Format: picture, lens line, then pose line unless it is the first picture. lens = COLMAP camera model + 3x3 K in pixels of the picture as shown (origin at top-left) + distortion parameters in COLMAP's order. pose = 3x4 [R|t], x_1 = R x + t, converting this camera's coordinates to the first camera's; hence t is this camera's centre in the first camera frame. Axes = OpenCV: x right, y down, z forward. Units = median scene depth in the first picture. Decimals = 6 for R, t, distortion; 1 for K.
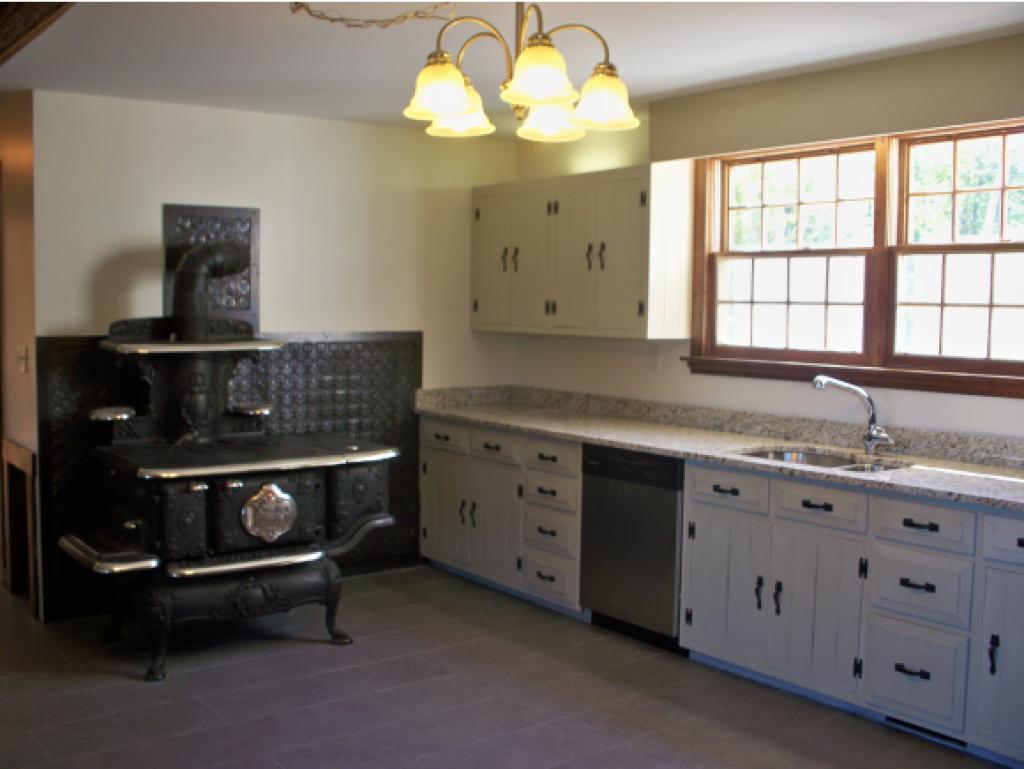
lens RADIAL K [[1074.0, 0, 512.0], [0, 1074.0, 384.5], [0, 0, 1]] dist [-0.212169, 0.249587]
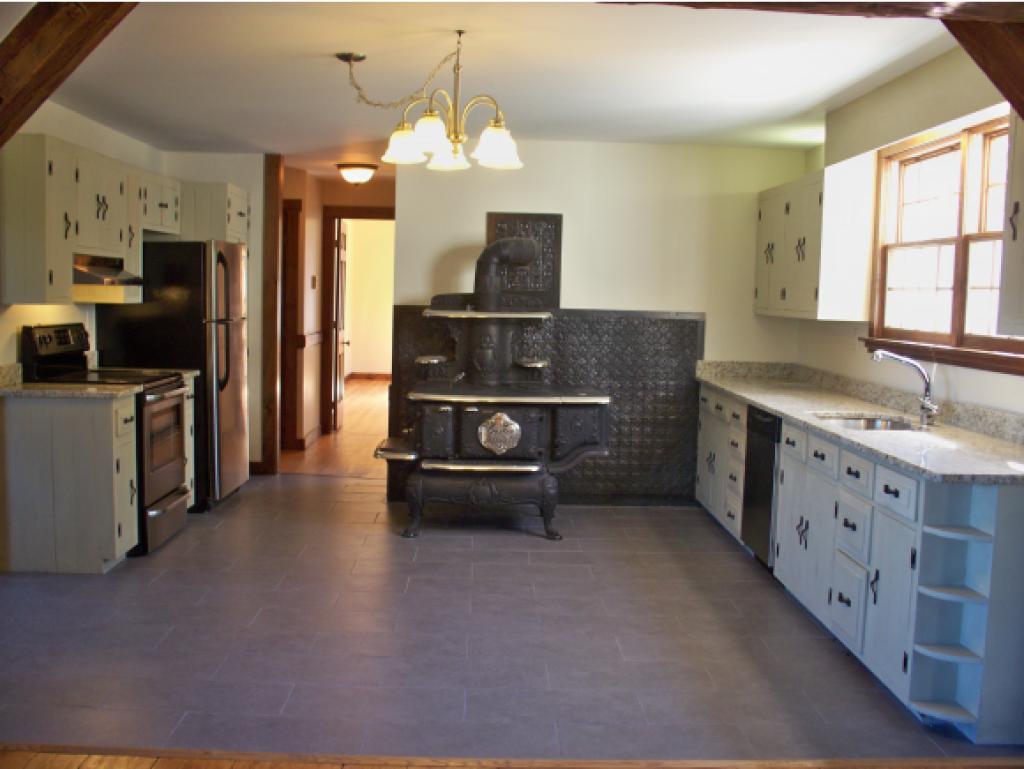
lens RADIAL K [[1074.0, 0, 512.0], [0, 1074.0, 384.5], [0, 0, 1]] dist [-0.212169, 0.249587]
pose [[0.812144, 0.059906, -0.580373, 0.566772], [-0.060868, 0.997986, 0.017837, 0.029398], [0.580273, 0.020840, 0.814155, -0.131378]]
